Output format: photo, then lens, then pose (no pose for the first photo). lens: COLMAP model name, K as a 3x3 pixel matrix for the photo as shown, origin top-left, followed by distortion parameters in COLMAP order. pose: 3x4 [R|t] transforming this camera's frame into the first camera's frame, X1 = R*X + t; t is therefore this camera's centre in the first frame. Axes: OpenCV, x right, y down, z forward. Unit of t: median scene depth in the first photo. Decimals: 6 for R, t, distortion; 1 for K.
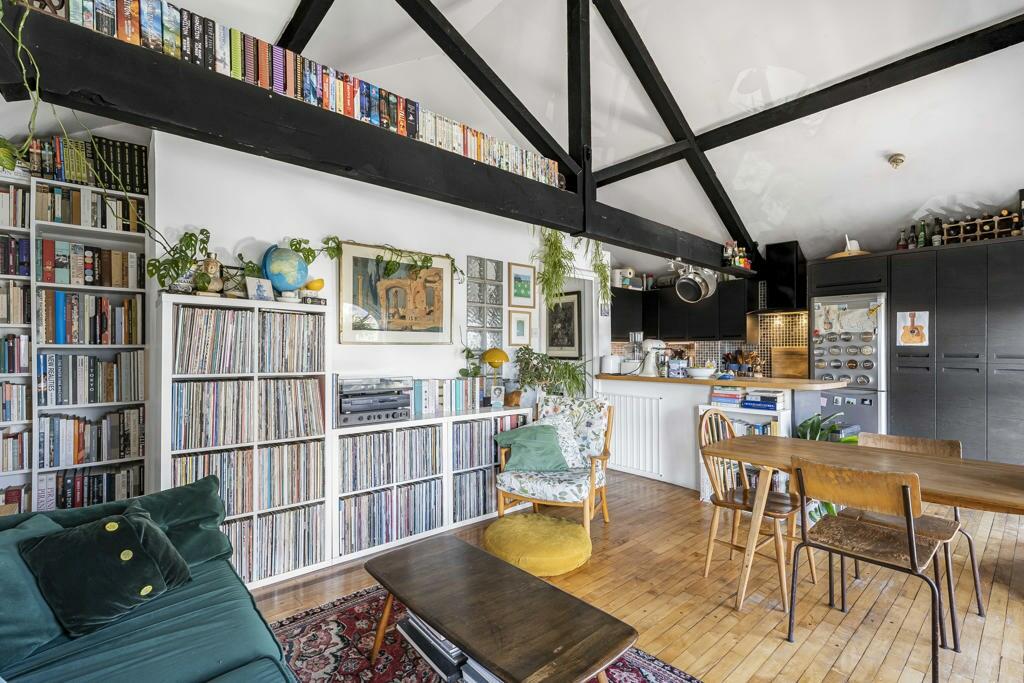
lens RADIAL K [[461.7, 0, 511.6], [0, 461.7, 345.9], [0, 0, 1]] dist [-0.002210, -0.000403]
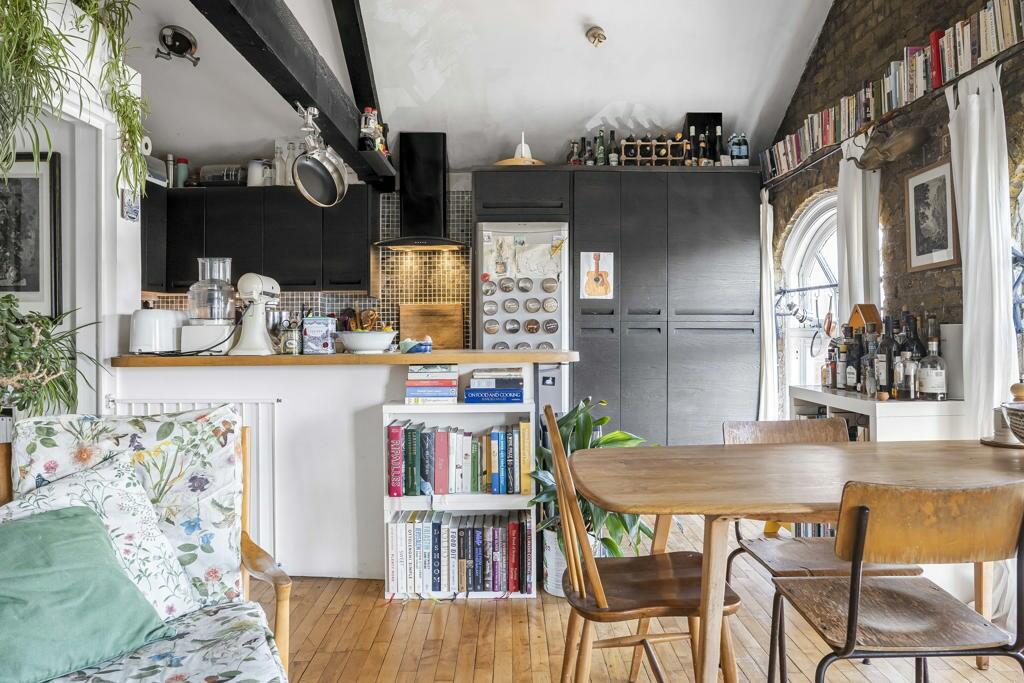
lens RADIAL K [[717.9, 0, 506.7], [0, 717.9, 319.1], [0, 0, 1]] dist [-0.037075, 0.011141]
pose [[0.657371, 0.002203, 0.753564, -0.073812], [0.000193, 0.999995, -0.003092, 0.034409], [-0.753567, 0.002178, 0.657368, 0.359648]]
